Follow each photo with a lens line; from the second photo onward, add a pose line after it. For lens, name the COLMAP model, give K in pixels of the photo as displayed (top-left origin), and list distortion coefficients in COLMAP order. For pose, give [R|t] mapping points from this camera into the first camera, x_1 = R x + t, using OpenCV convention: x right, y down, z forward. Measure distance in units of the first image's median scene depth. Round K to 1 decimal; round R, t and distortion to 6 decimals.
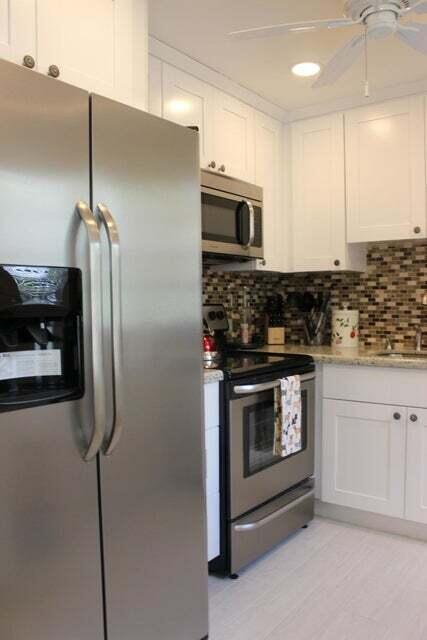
lens RADIAL K [[530.0, 0, 218.1], [0, 530.0, 324.8], [0, 0, 1]] dist [-0.142479, 0.088045]
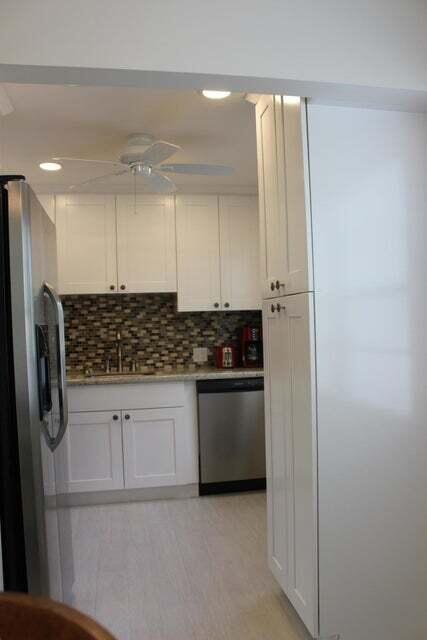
lens RADIAL K [[530.0, 0, 216.1], [0, 530.0, 323.7], [0, 0, 1]] dist [-0.142479, 0.088045]
pose [[0.672232, -0.009099, 0.740285, -0.496787], [0.055029, 0.997773, -0.037706, -0.012847], [-0.738293, 0.066085, 0.671235, -0.183593]]
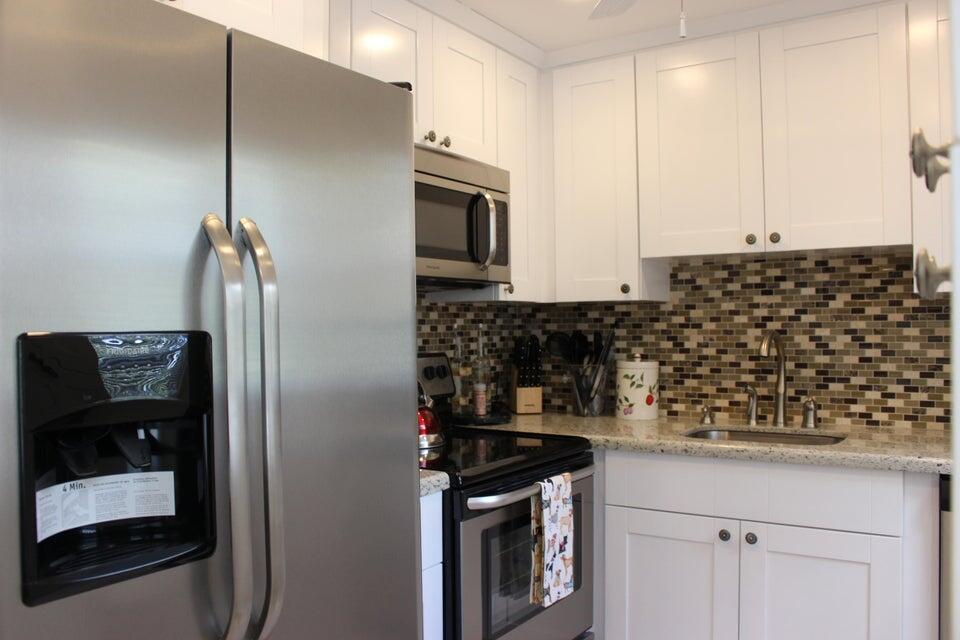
lens RADIAL K [[795.0, 0, 473.1], [0, 795.0, 325.8], [0, 0, 1]] dist [-0.142479, 0.088045]
pose [[0.998756, -0.000225, 0.049859, -0.006686], [0.002317, 0.999119, -0.041913, -0.036101], [-0.049806, 0.041977, 0.997876, 0.057719]]
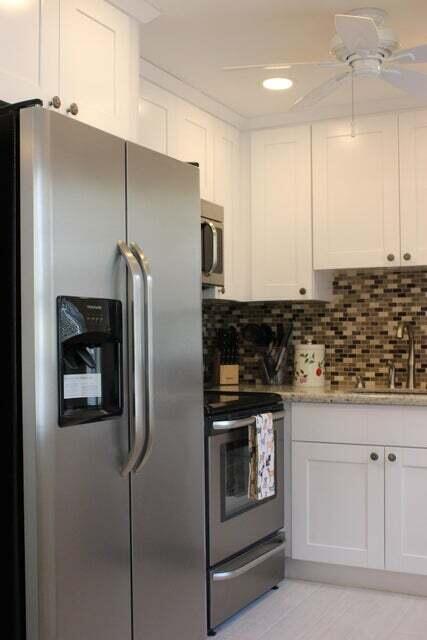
lens RADIAL K [[785.3, 0, 216.1], [0, 785.3, 322.8], [0, 0, 1]] dist [-0.102807, 0.000000]
pose [[0.984933, 0.008536, 0.172727, -0.163952], [0.002384, 0.998016, -0.062913, 0.021105], [-0.172921, 0.062377, 0.982958, -0.313266]]
